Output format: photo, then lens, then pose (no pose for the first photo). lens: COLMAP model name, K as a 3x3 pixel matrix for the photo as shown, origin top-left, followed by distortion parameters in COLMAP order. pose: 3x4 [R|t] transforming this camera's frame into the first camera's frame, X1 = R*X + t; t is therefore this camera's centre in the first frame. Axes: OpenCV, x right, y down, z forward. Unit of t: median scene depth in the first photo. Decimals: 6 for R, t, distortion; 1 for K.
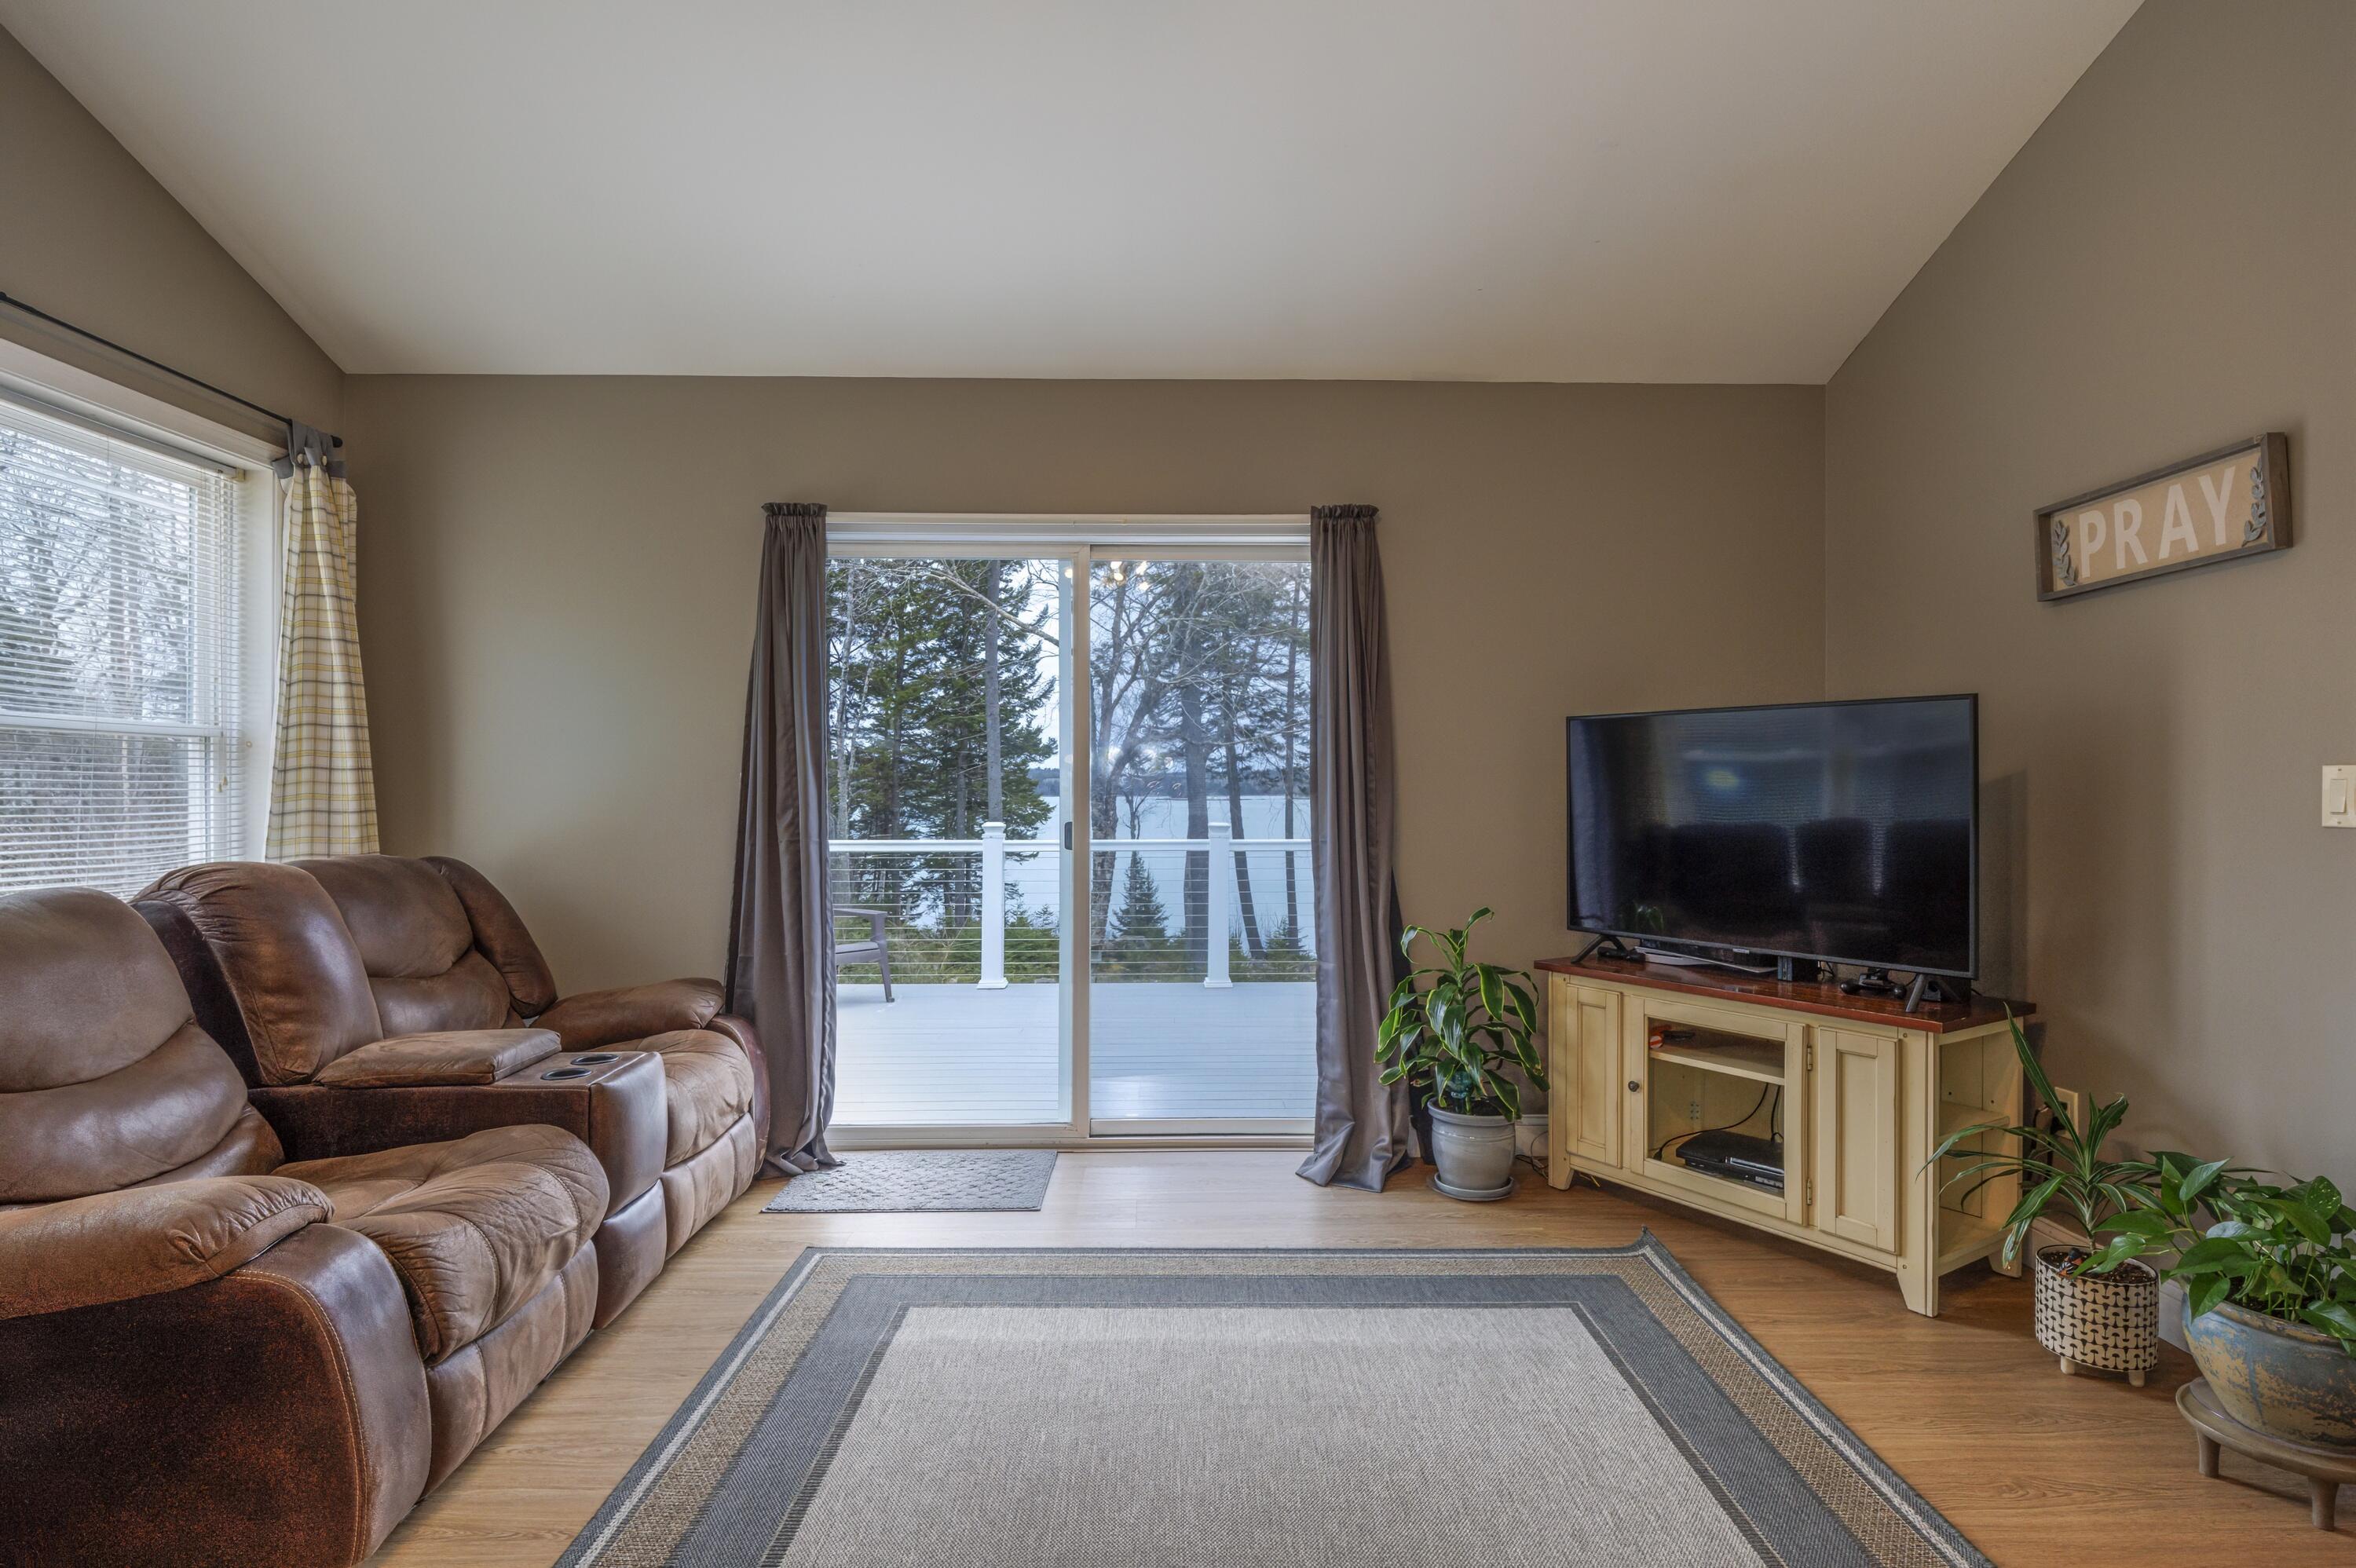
lens RADIAL K [[1199.7, 0, 1193.6], [0, 1199.7, 788.4], [0, 0, 1]] dist [0.000282, -0.002148]
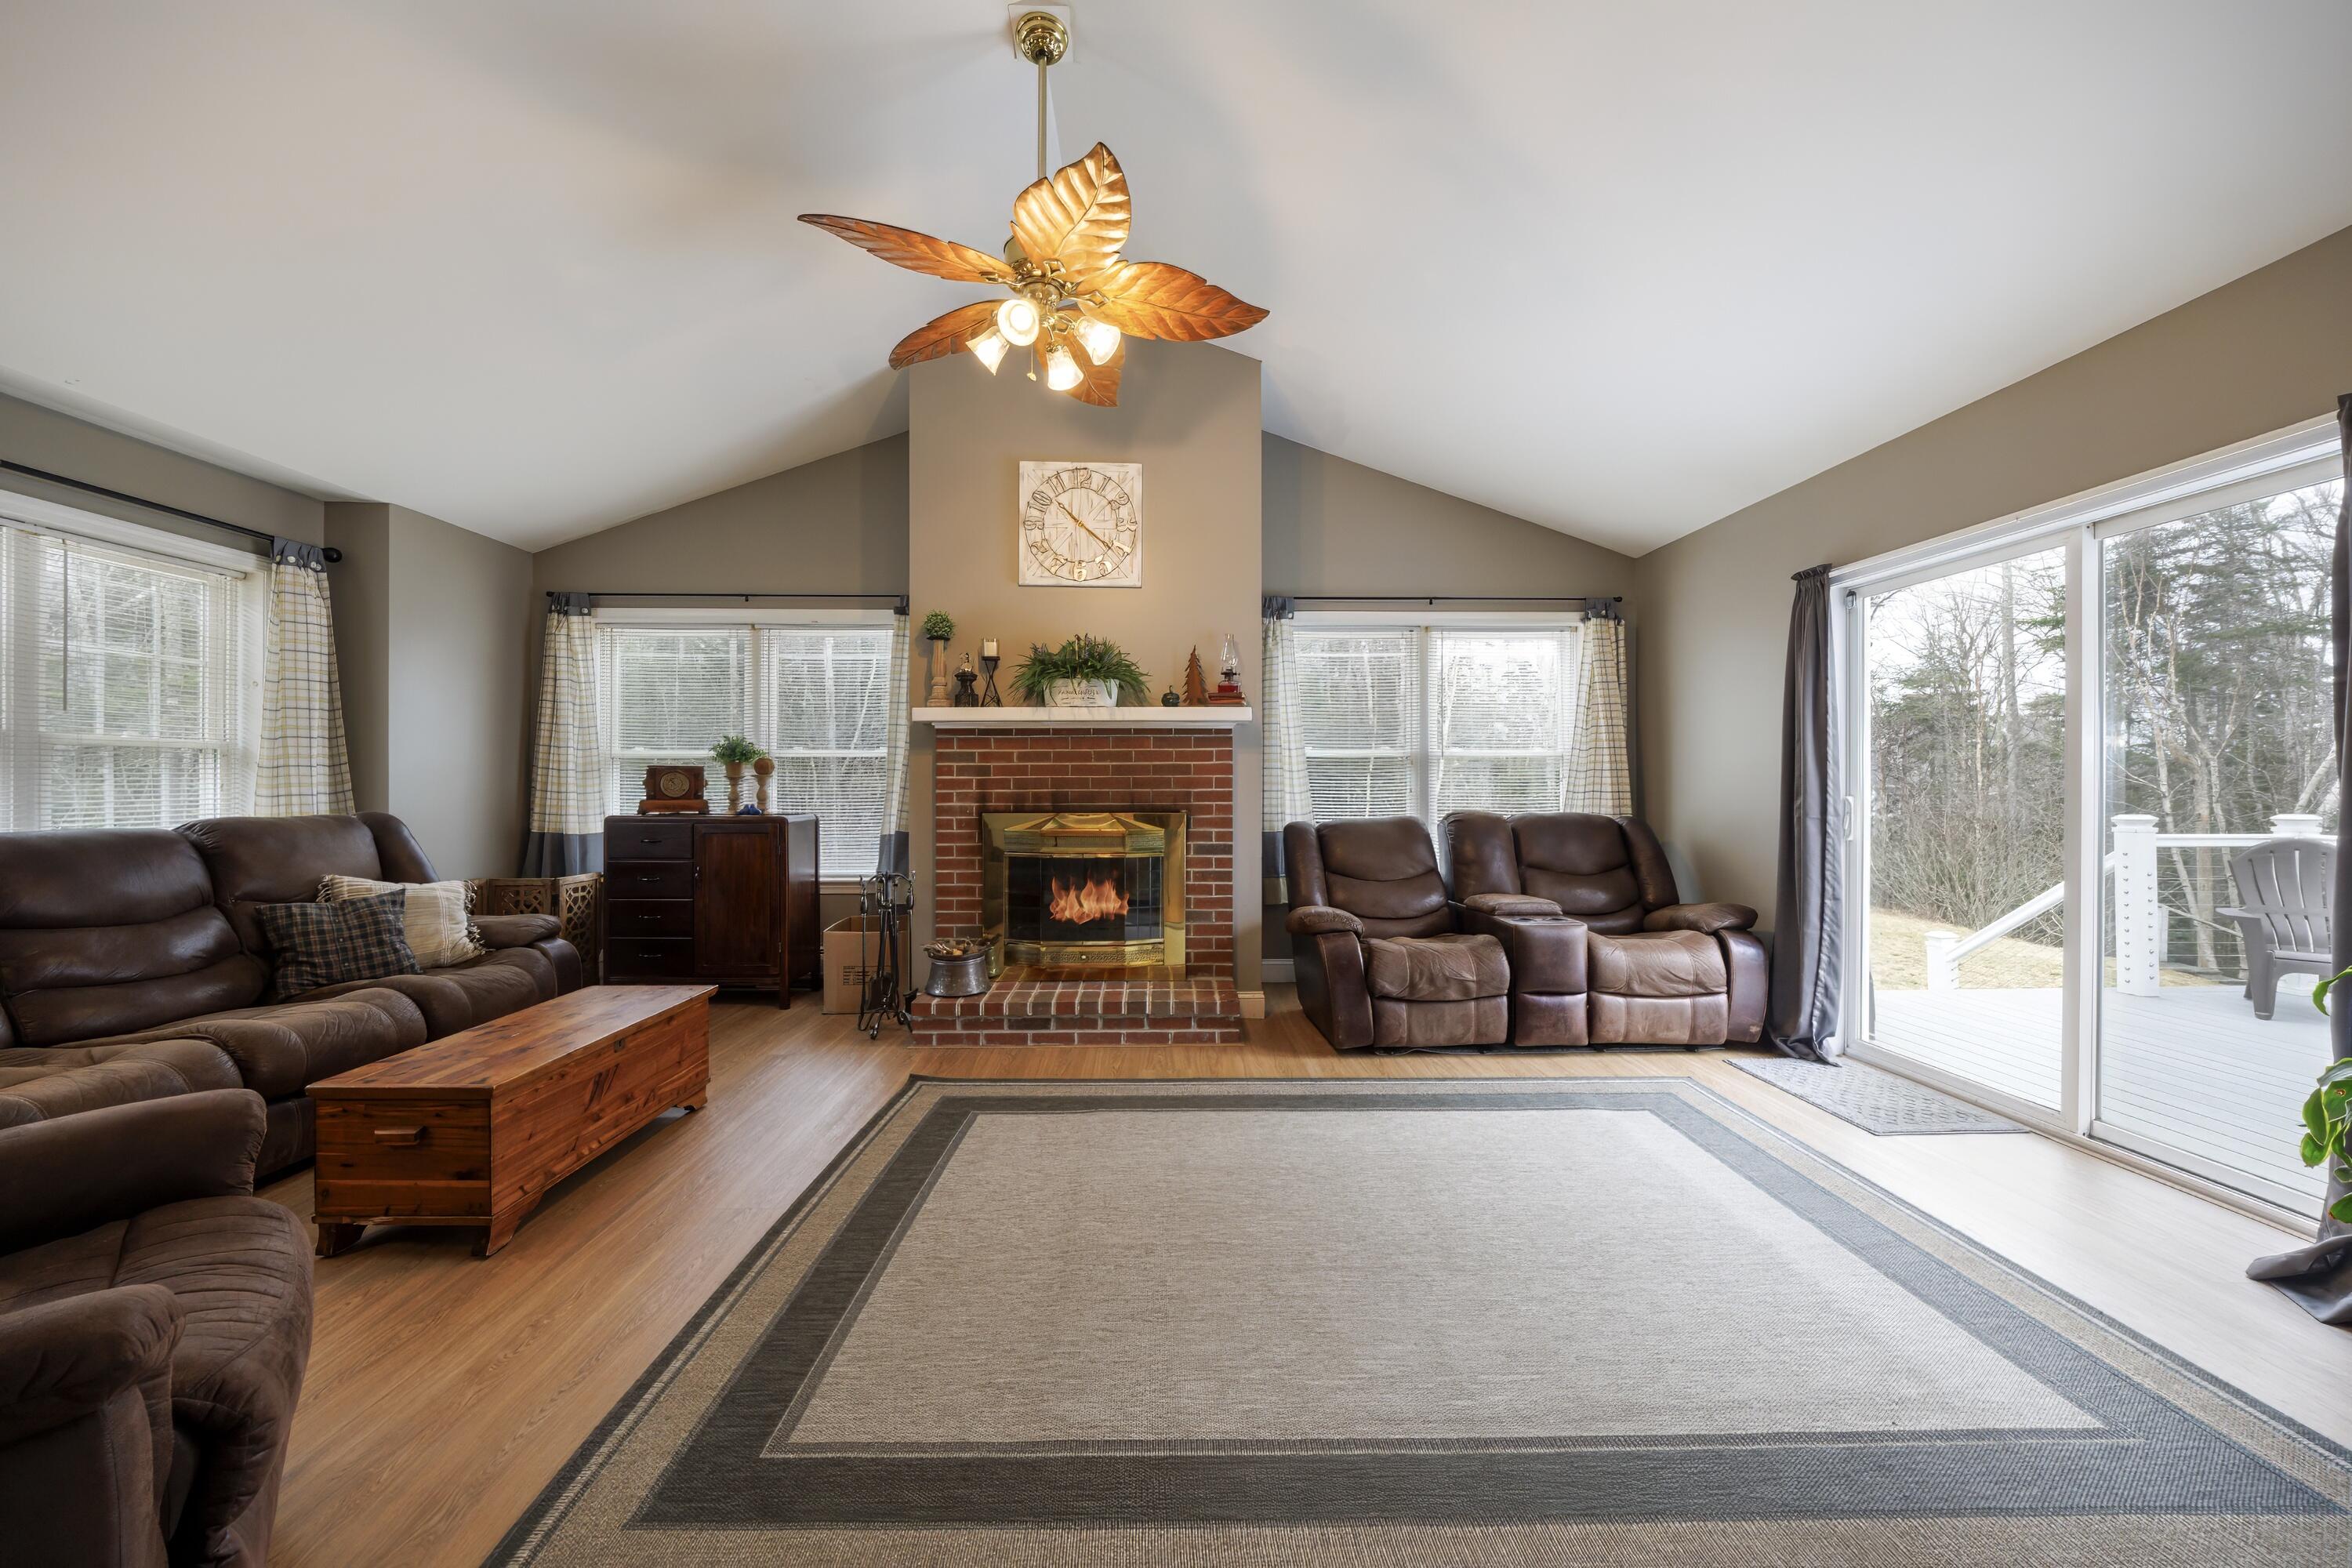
lens RADIAL K [[862.7, 0, 1184.4], [0, 862.7, 785.1], [0, 0, 1]] dist [-0.005038, -0.001056]
pose [[0.009921, 0.002140, -0.999948, 0.718535], [0.002276, 0.999995, 0.002162, 0.004103], [0.999948, -0.002298, 0.009916, 0.316611]]
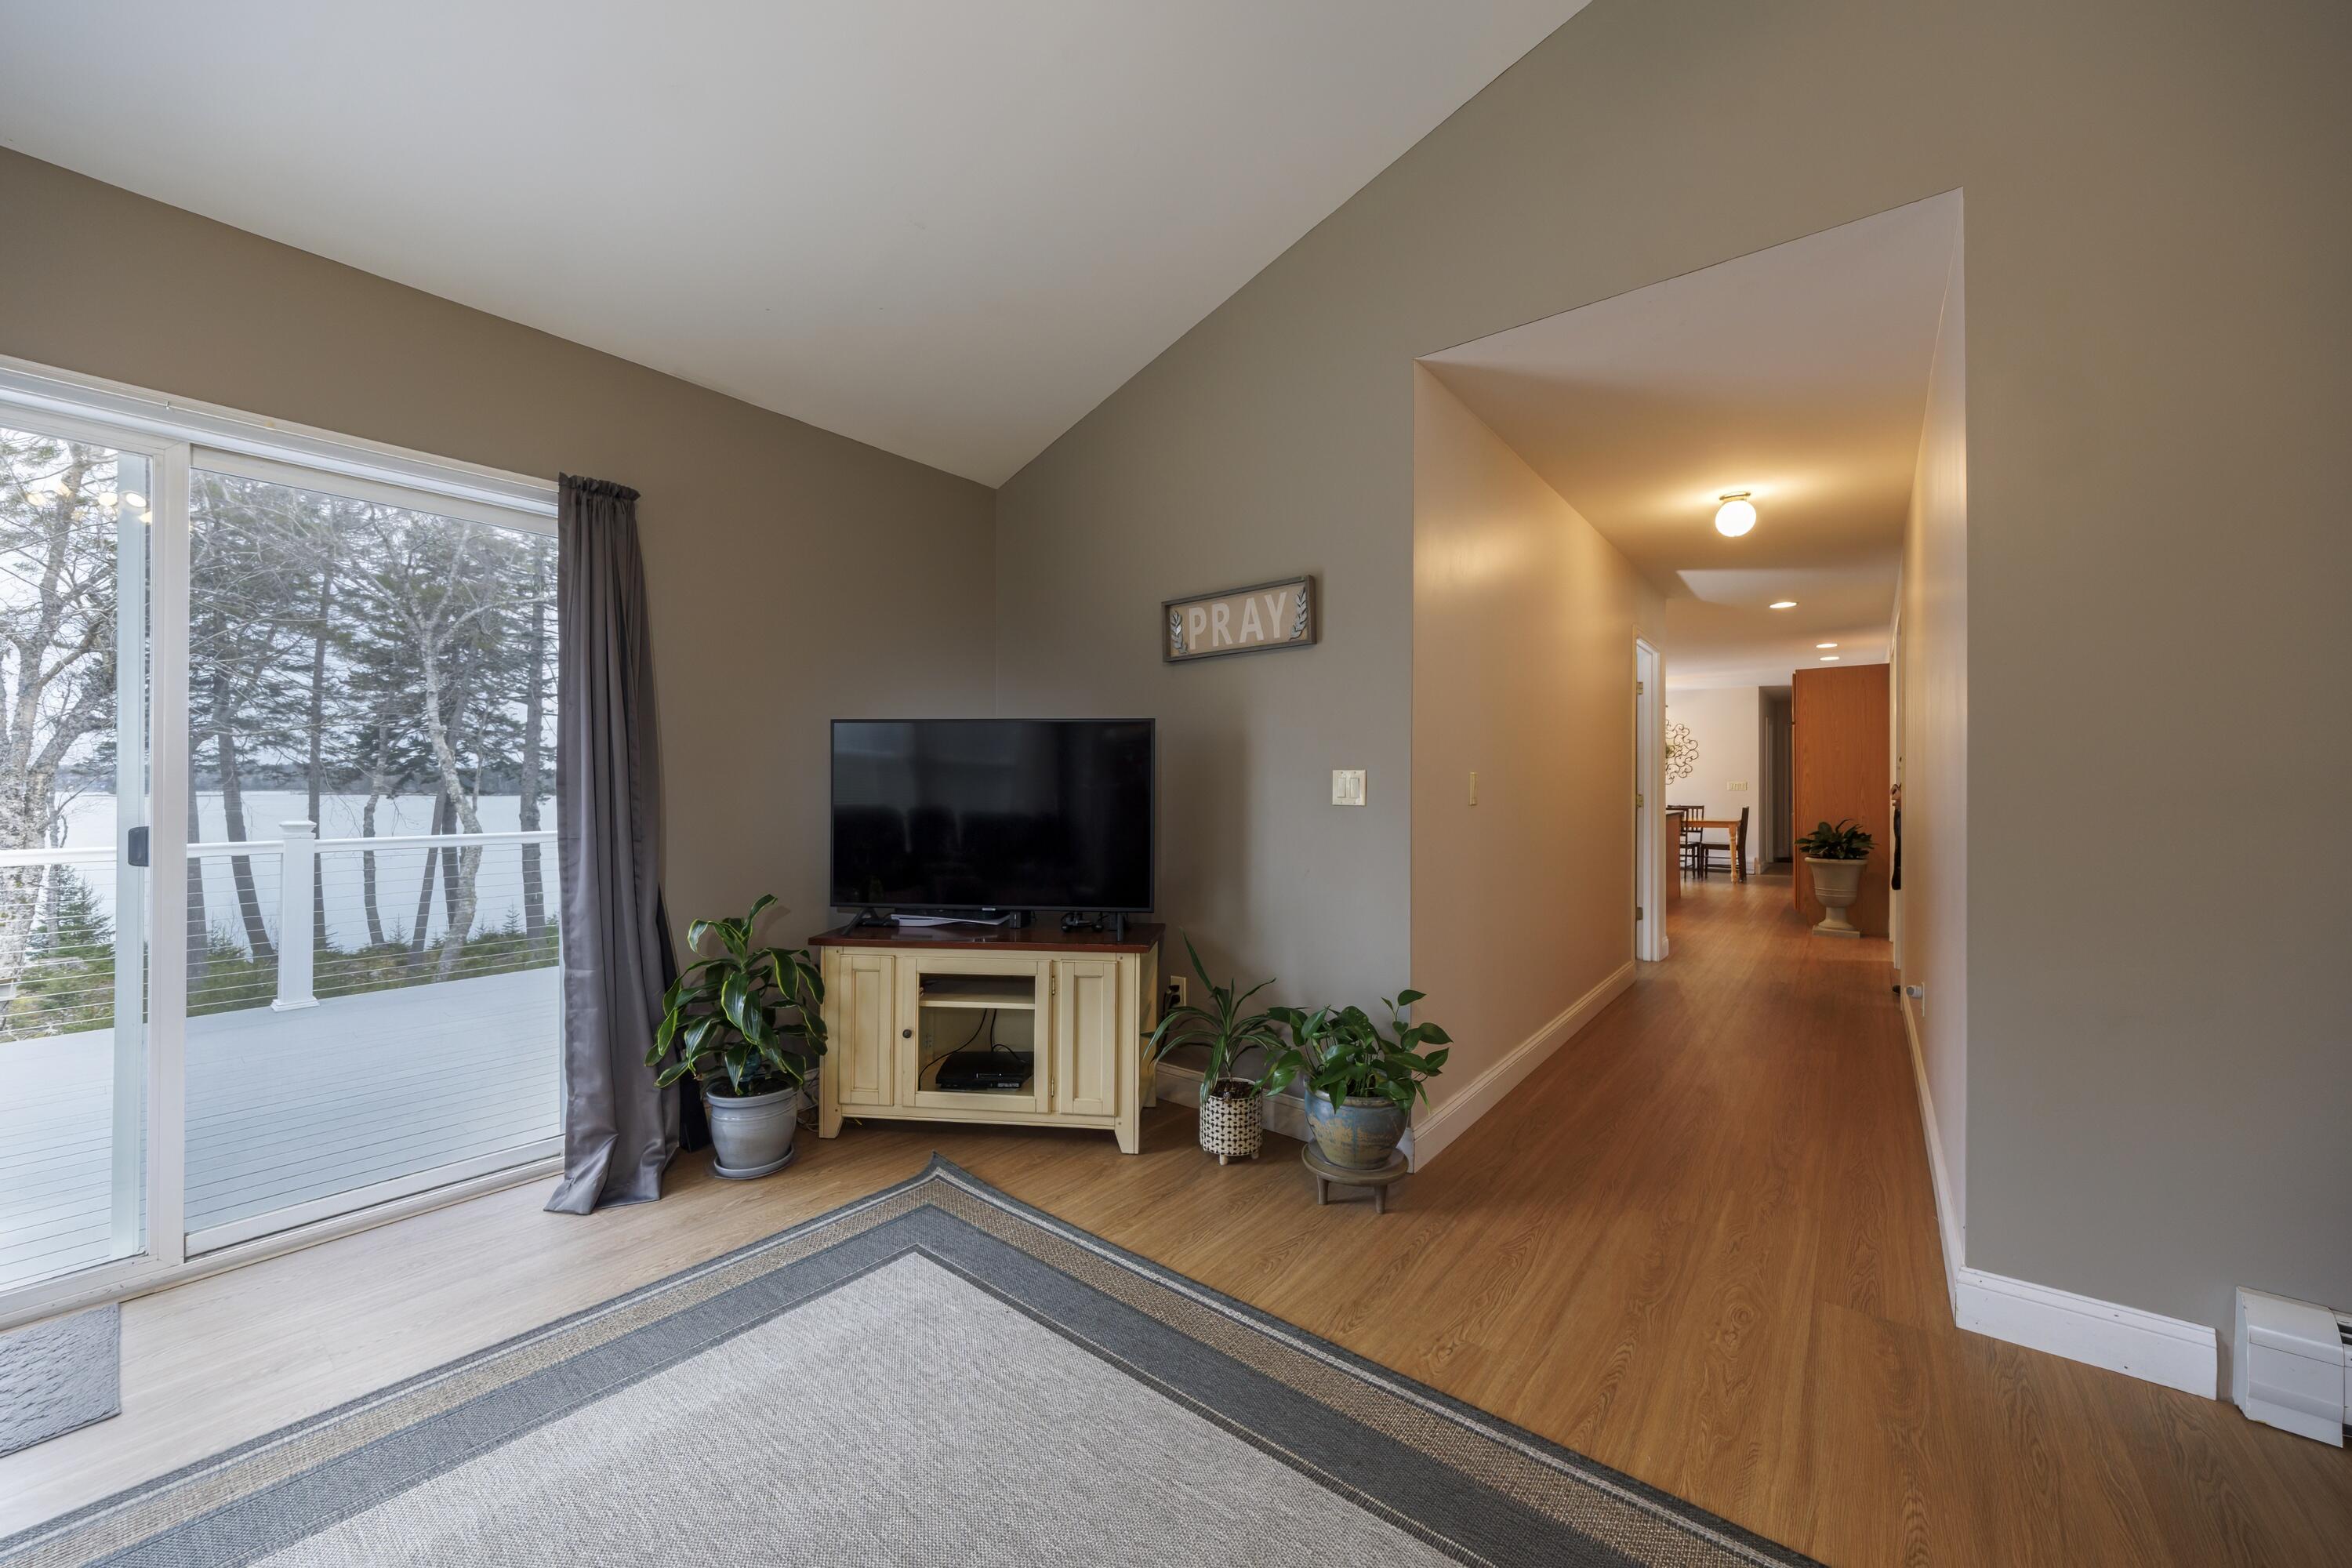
lens RADIAL K [[862.7, 0, 1175.6], [0, 862.7, 780.6], [0, 0, 1]] dist [-0.005038, -0.001056]
pose [[0.642954, 0.005990, 0.765881, -0.116896], [-0.002325, 0.999980, -0.005870, 0.002791], [-0.765901, 0.001993, 0.642955, 0.251615]]
